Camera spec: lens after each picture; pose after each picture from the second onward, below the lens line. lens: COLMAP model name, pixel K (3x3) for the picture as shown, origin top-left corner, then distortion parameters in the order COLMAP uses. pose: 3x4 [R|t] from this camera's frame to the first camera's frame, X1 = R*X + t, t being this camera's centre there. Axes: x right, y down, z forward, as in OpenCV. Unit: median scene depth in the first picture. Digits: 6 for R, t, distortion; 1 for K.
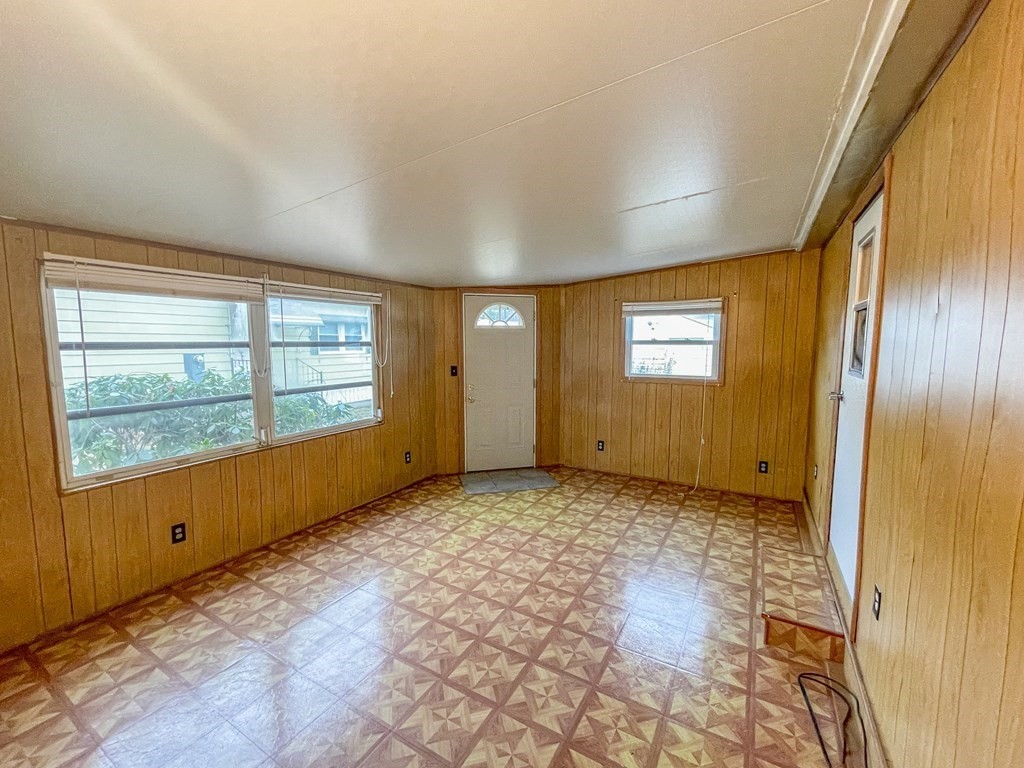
lens RADIAL K [[423.0, 0, 512.4], [0, 423.0, 382.2], [0, 0, 1]] dist [-0.002310, -0.000175]
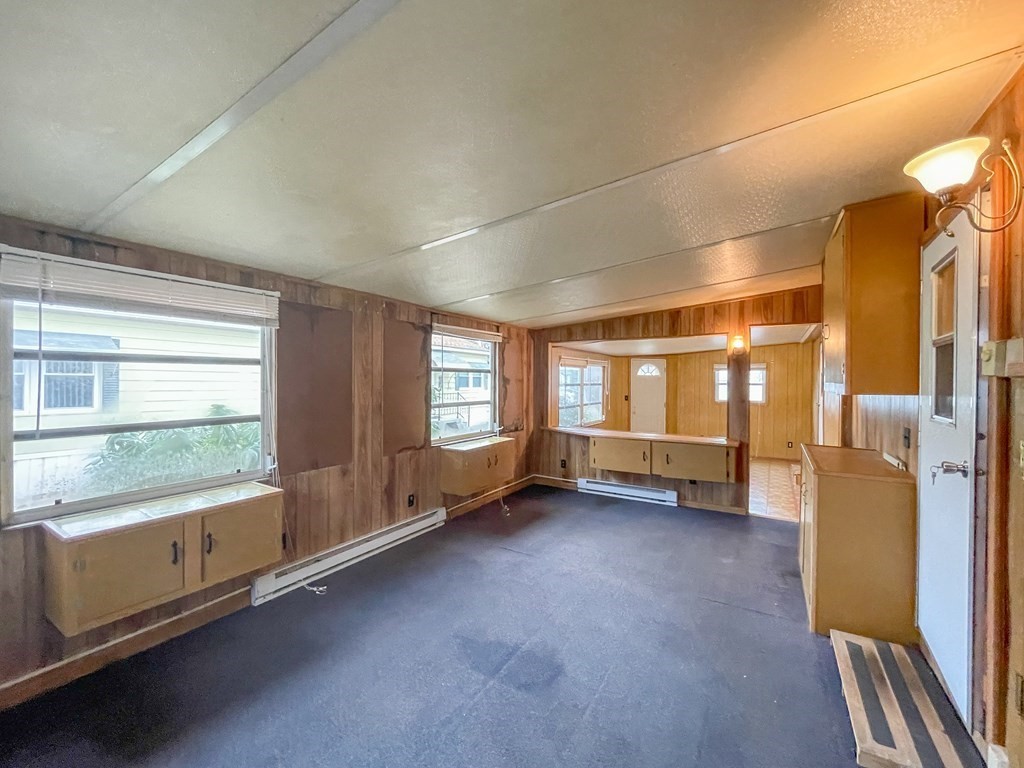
lens RADIAL K [[423.0, 0, 512.4], [0, 423.0, 382.2], [0, 0, 1]] dist [-0.002310, -0.000175]
pose [[0.999787, 0.006449, -0.019599, -0.627626], [-0.008169, 0.995996, -0.089020, 0.078927], [0.018946, 0.089161, 0.995837, -0.959176]]
